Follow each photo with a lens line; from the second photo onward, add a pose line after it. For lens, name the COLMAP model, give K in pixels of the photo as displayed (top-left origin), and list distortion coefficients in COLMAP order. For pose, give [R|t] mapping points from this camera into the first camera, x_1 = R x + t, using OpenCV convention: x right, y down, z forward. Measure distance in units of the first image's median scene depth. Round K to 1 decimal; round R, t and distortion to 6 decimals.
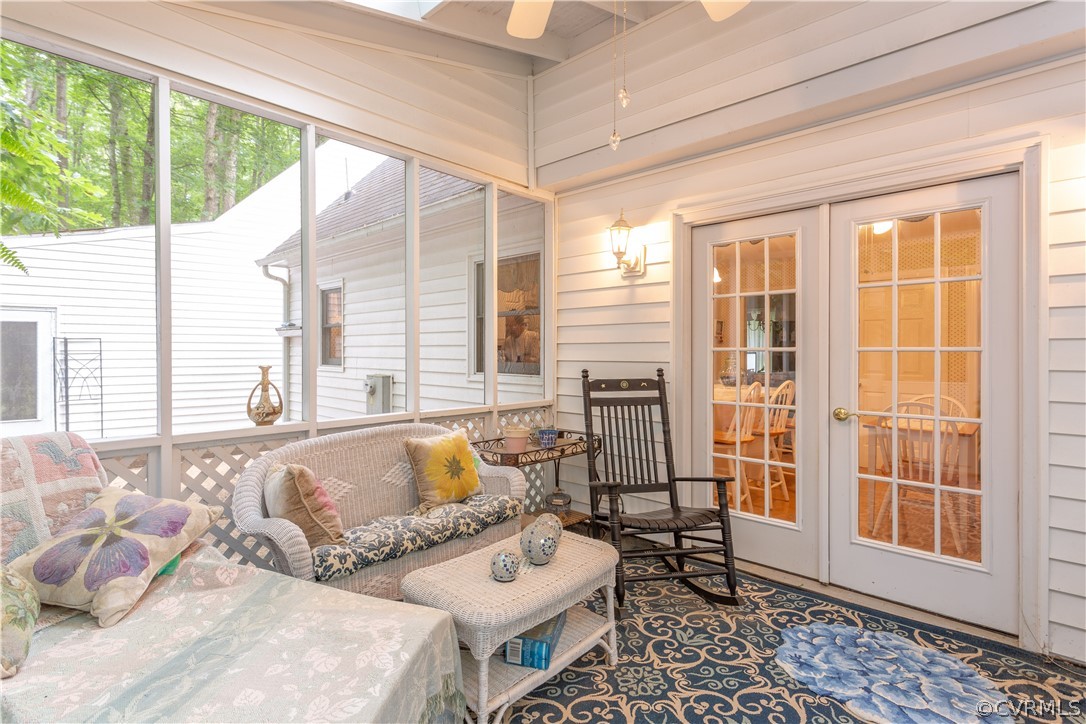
lens RADIAL K [[527.4, 0, 549.4], [0, 527.4, 355.4], [0, 0, 1]] dist [-0.000601, 0.000071]
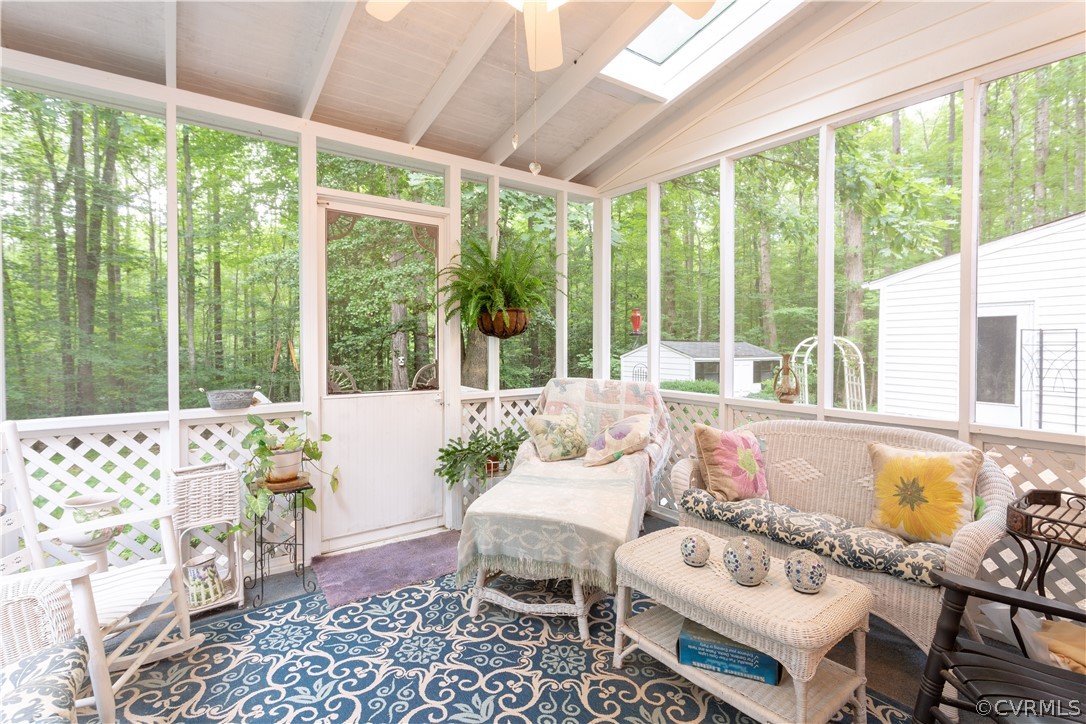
lens RADIAL K [[527.4, 0, 549.4], [0, 527.4, 355.4], [0, 0, 1]] dist [-0.000601, 0.000071]
pose [[-0.184597, 0.023456, -0.982534, 0.721195], [-0.009103, 0.999631, 0.025574, -0.000906], [0.982772, 0.013665, -0.184315, 0.683128]]
